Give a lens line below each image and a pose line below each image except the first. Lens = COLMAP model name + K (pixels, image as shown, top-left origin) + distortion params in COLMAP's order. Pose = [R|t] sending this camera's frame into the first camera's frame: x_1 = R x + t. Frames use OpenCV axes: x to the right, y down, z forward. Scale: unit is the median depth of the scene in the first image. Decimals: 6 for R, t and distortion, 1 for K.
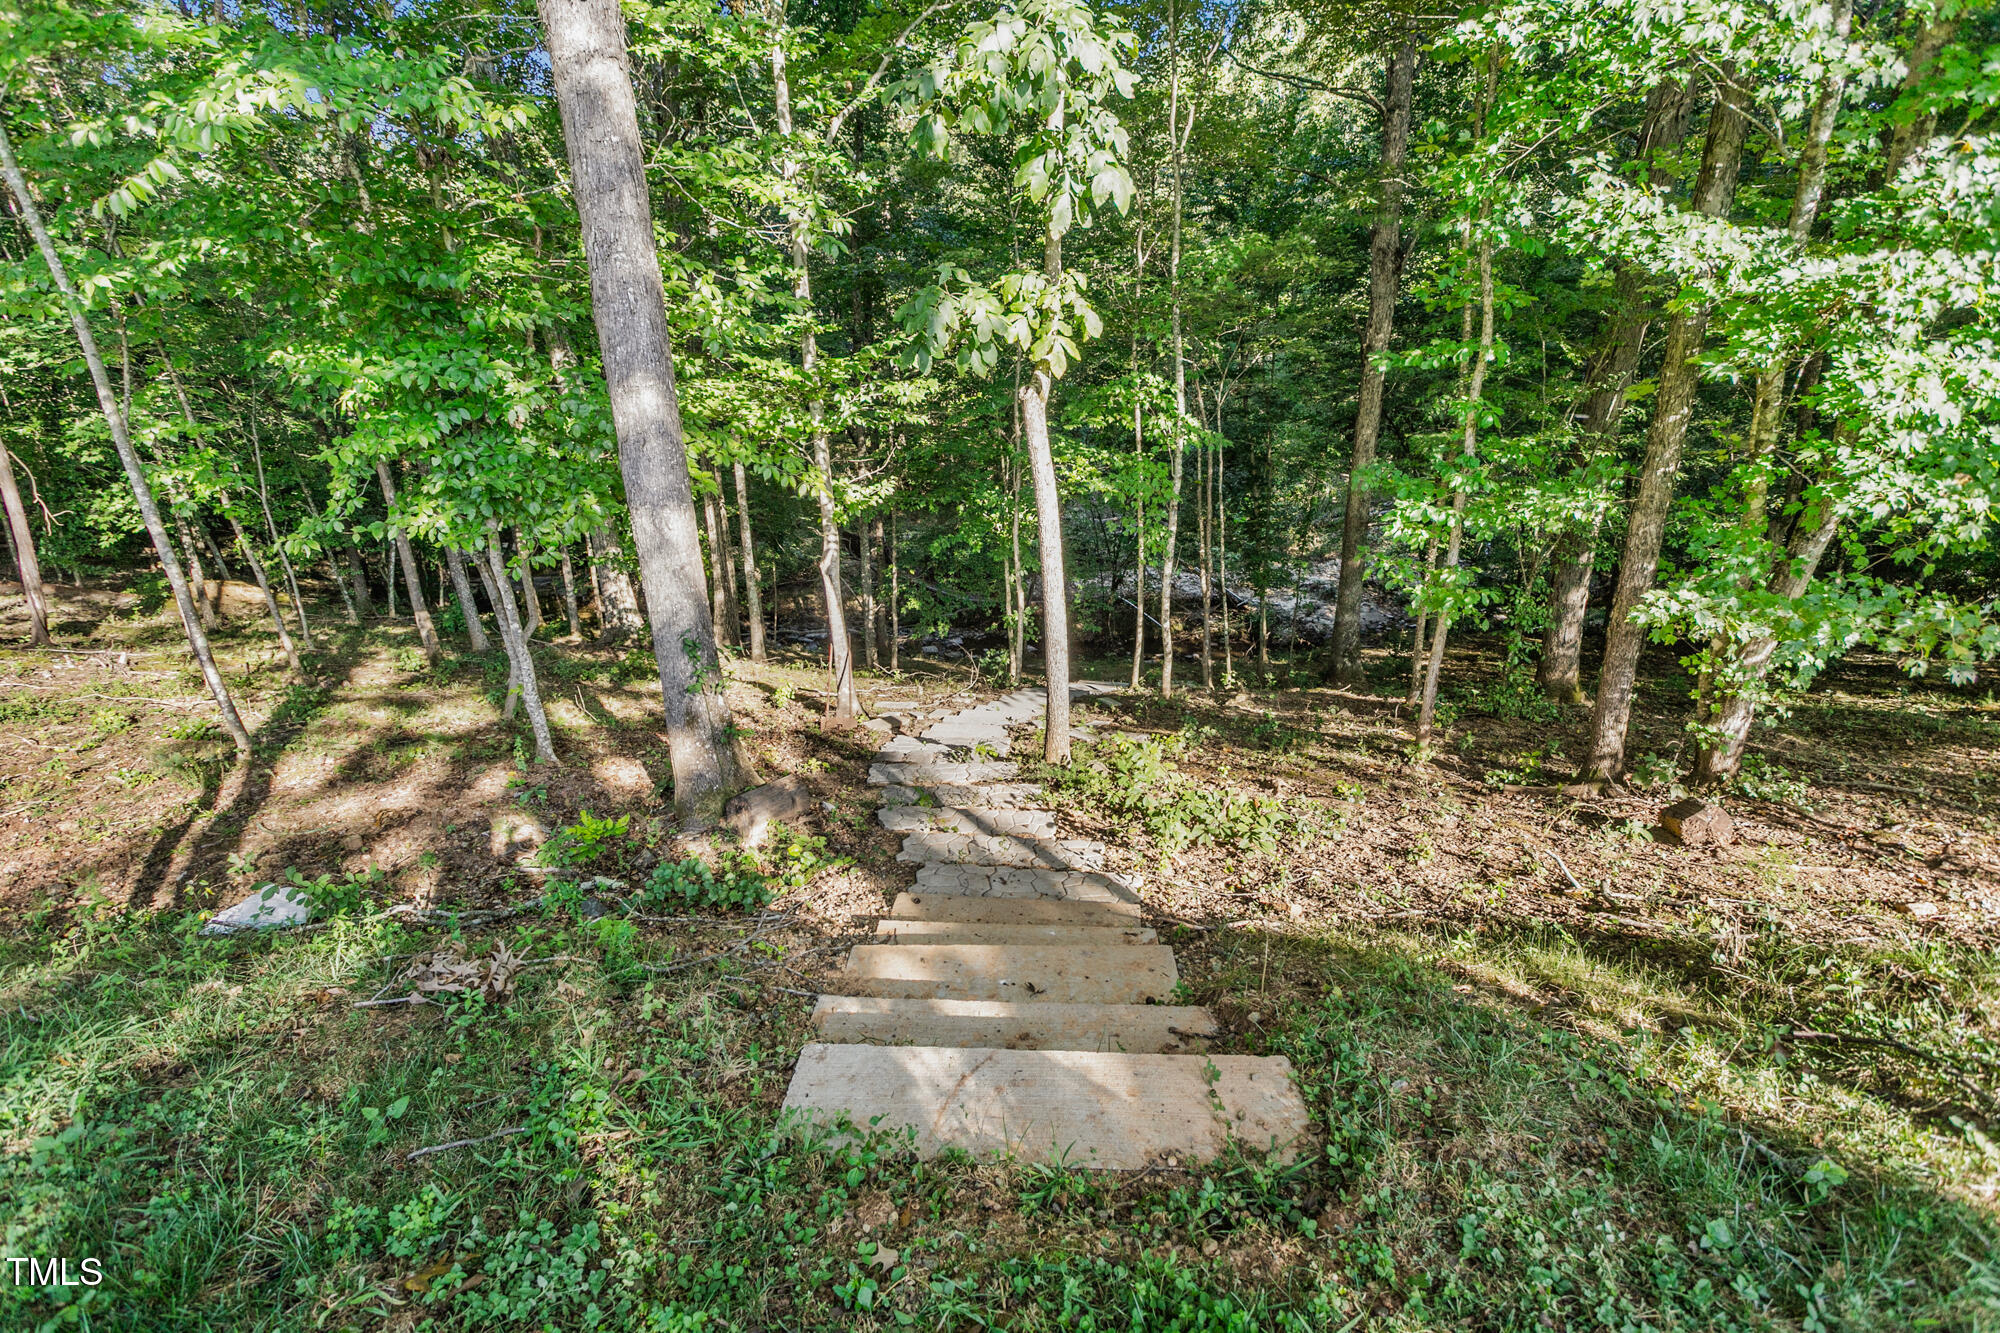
lens RADIAL K [[949.7, 0, 993.1], [0, 949.7, 665.3], [0, 0, 1]] dist [-0.007511, 0.007848]
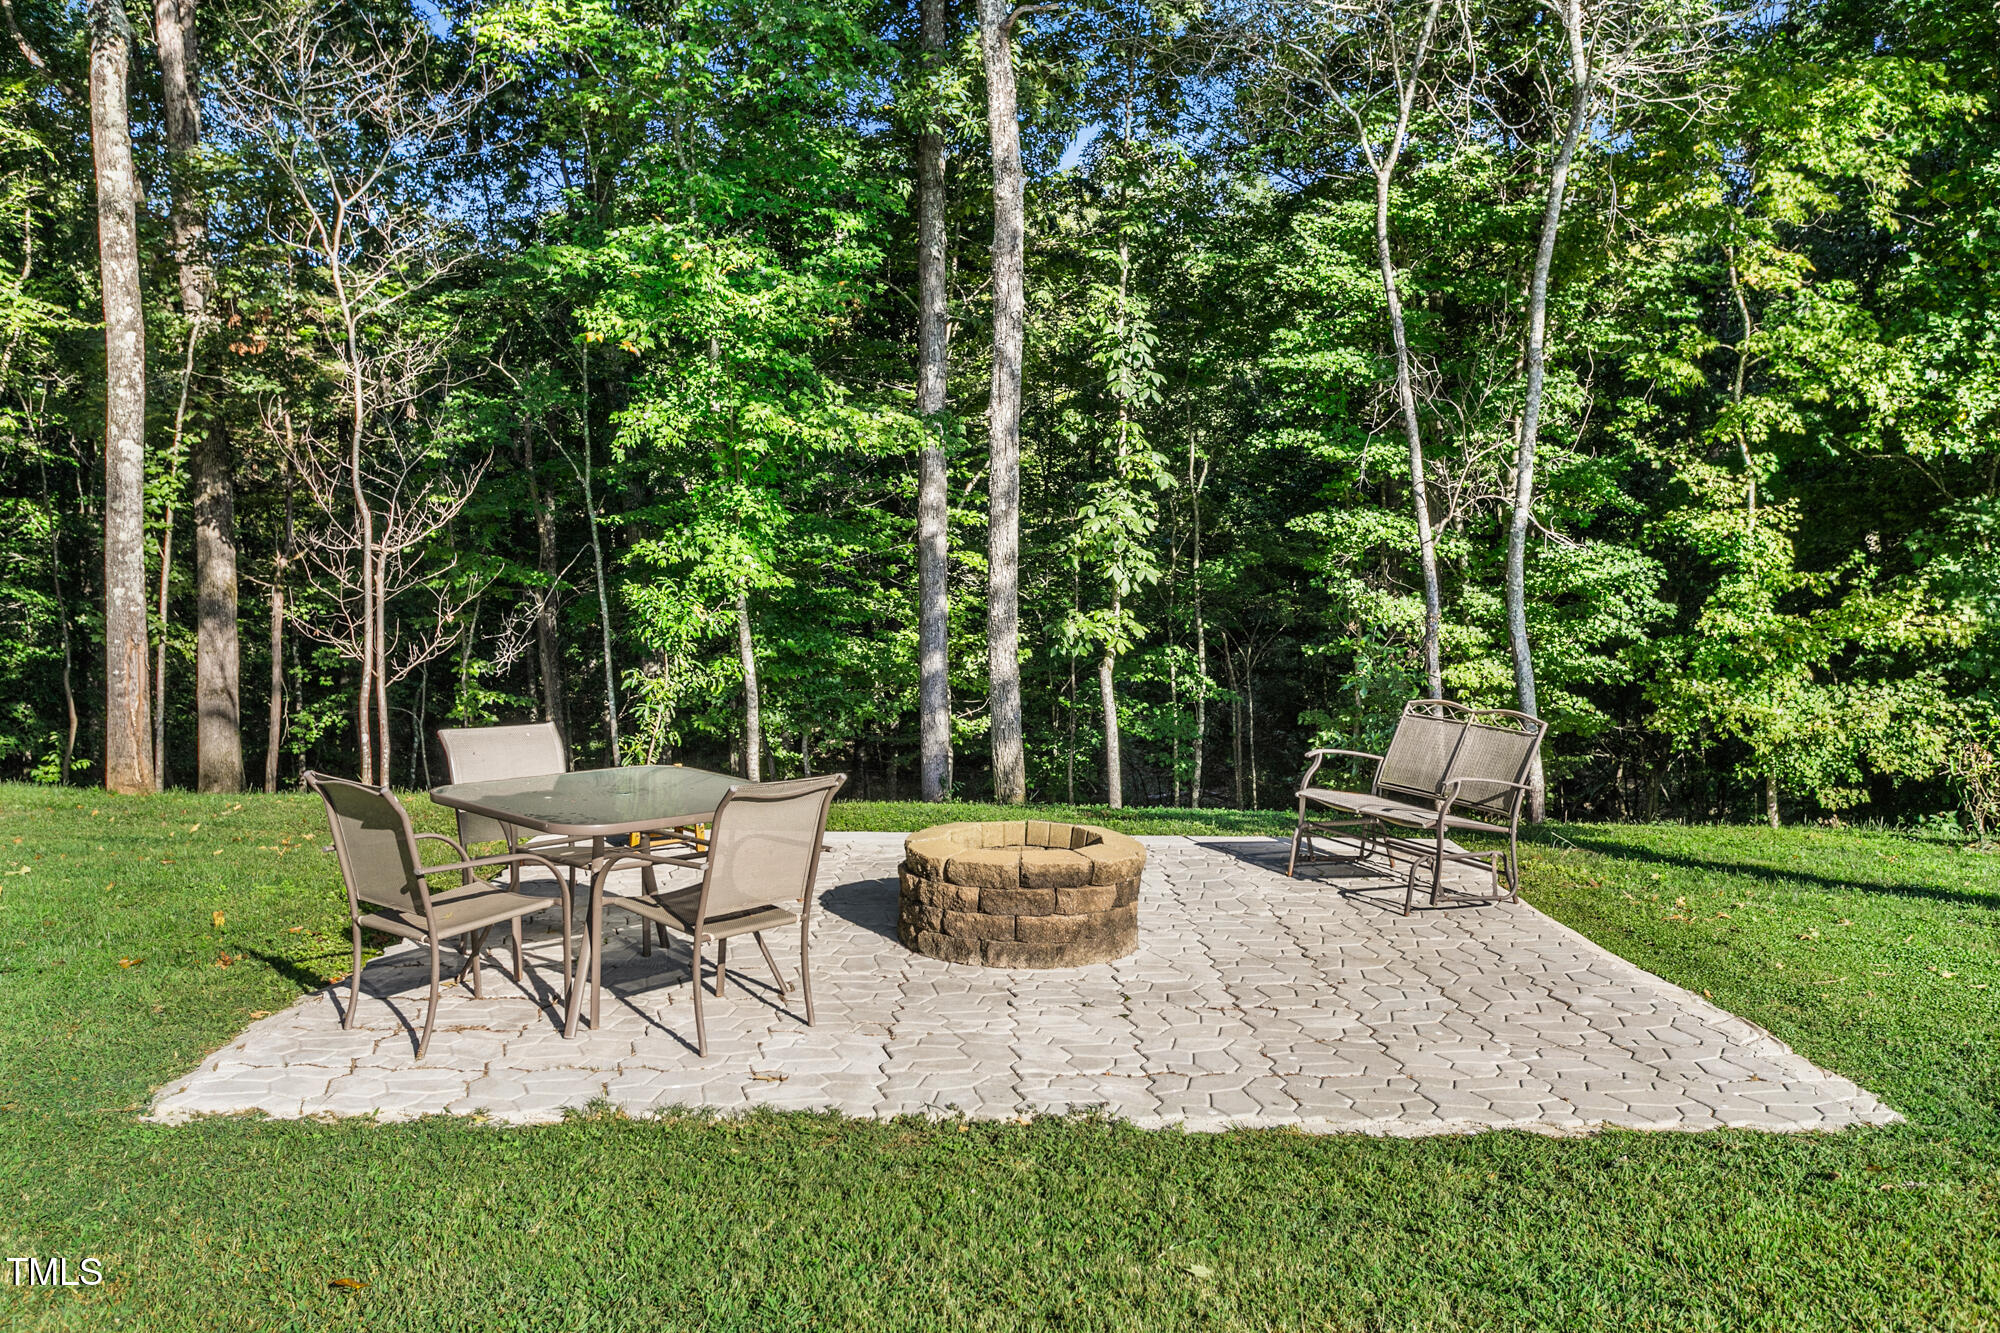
lens RADIAL K [[1733.9, 0, 1000.0], [0, 1733.9, 666.5], [0, 0, 1]] dist [0.000176, -0.000034]
pose [[0.999320, 0.024583, 0.027473, -0.189042], [-0.016743, 0.966569, -0.255861, 0.435693], [-0.032844, 0.255227, 0.966323, -1.670397]]
